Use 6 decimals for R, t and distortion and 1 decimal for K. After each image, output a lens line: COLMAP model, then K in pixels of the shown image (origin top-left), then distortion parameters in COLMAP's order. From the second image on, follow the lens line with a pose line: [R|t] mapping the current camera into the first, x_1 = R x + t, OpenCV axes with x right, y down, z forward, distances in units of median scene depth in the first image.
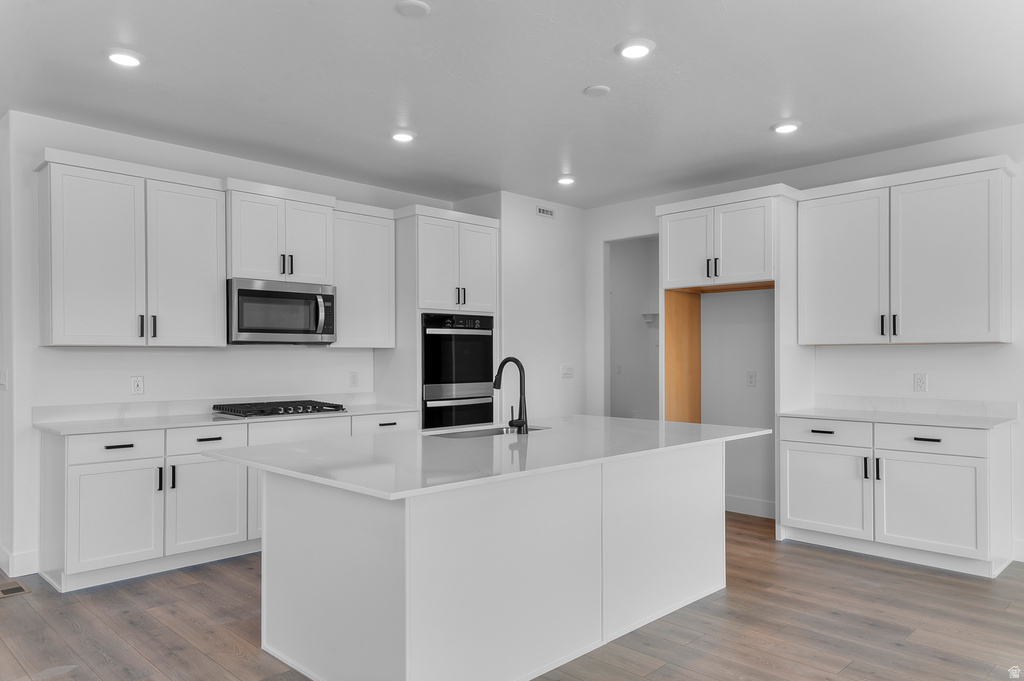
lens RADIAL K [[692.1, 0, 513.0], [0, 692.1, 352.8], [0, 0, 1]] dist [0.000857, 0.001325]
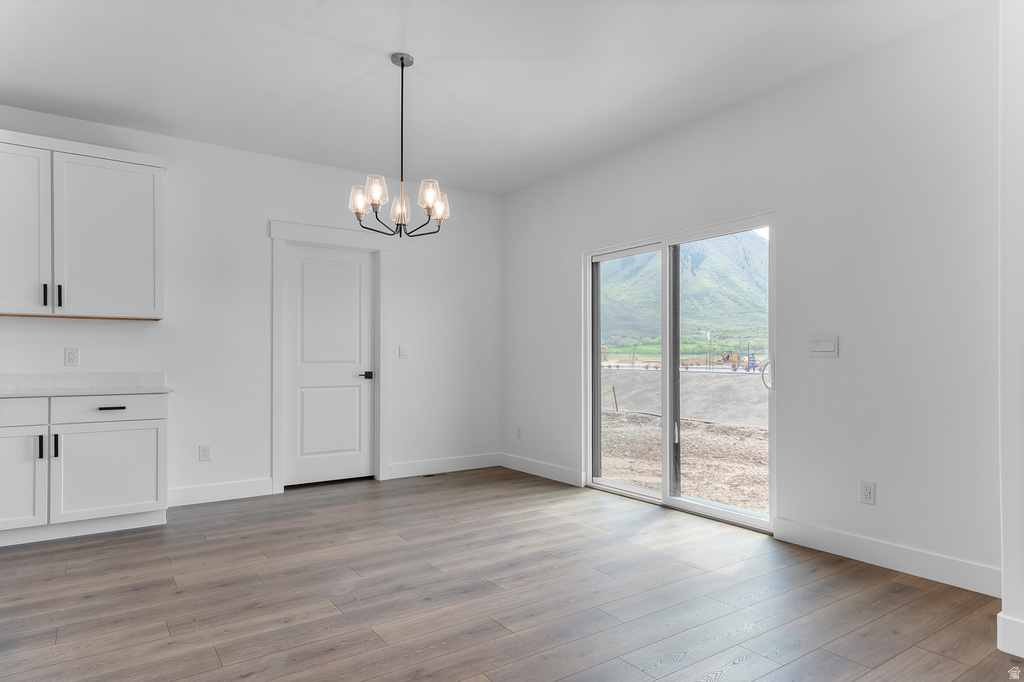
lens RADIAL K [[607.3, 0, 514.1], [0, 607.3, 352.9], [0, 0, 1]] dist [0.007250, 0.002145]
pose [[0.158733, 0.012596, 0.987241, -0.195364], [-0.003557, 0.999919, -0.012186, 0.049848], [-0.987315, -0.001578, 0.158765, 0.253569]]
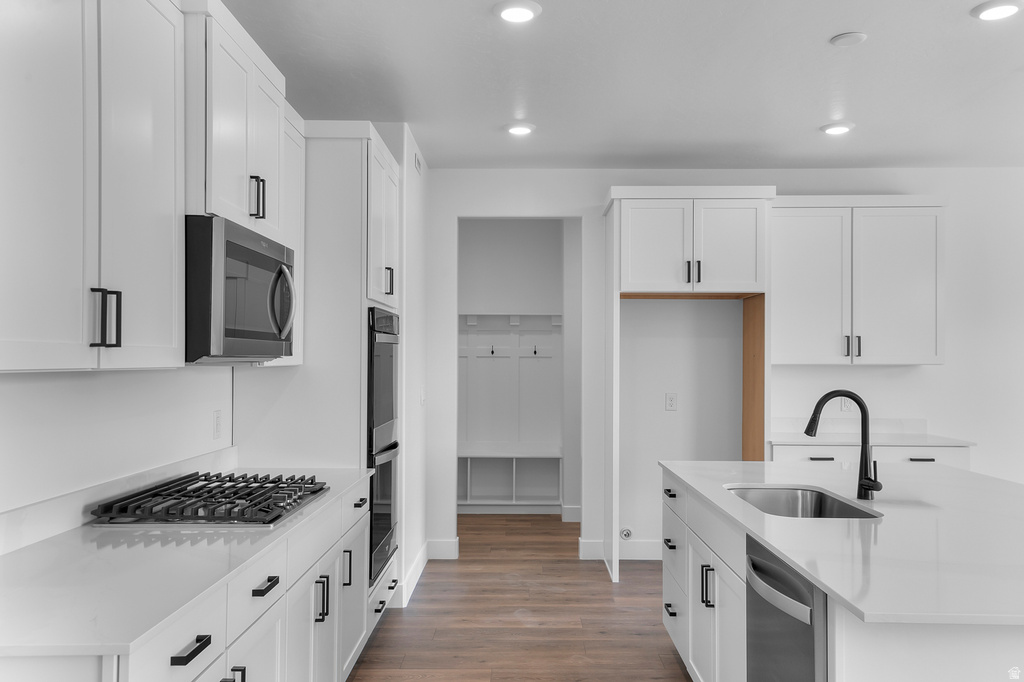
lens RADIAL K [[826.4, 0, 512.0], [0, 826.4, 341.0], [0, 0, 1]] dist [0.003435, 0.001197]
pose [[0.712311, 0.022308, 0.701509, -0.681033], [-0.009298, 0.999707, -0.022349, -0.017810], [-0.701802, 0.009397, 0.712310, 0.526450]]
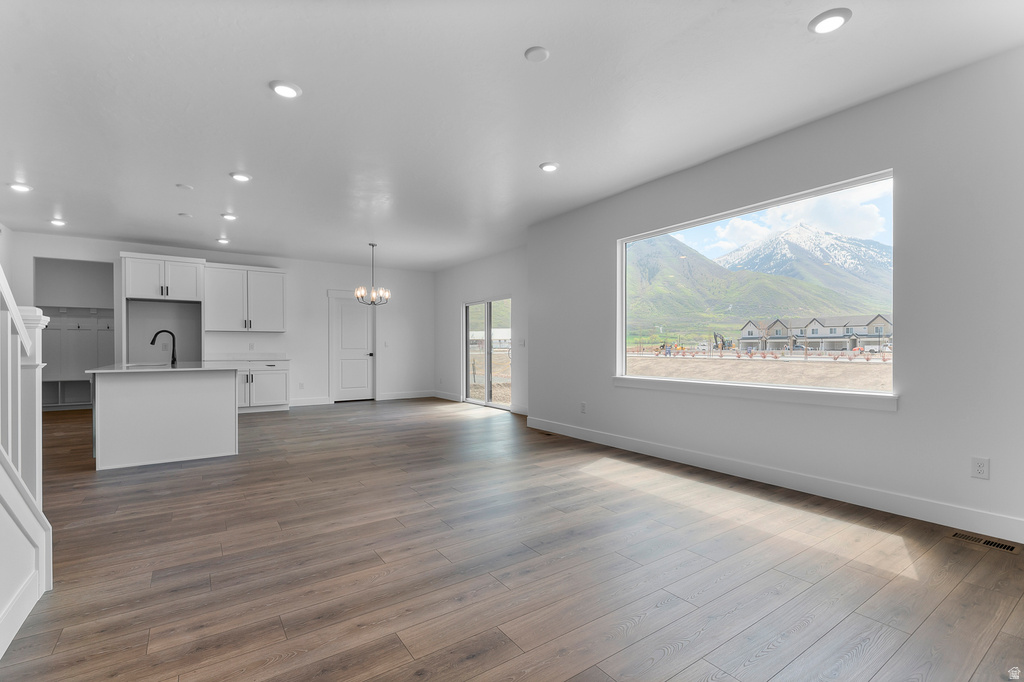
lens RADIAL K [[458.0, 0, 512.0], [0, 458.0, 341.0], [0, 0, 1]] dist [0.000062, -0.000046]
pose [[0.166216, 0.016216, 0.985956, -1.030826], [-0.003688, 0.999868, -0.015823, 0.048722], [-0.986082, -0.001006, 0.166254, -0.267807]]
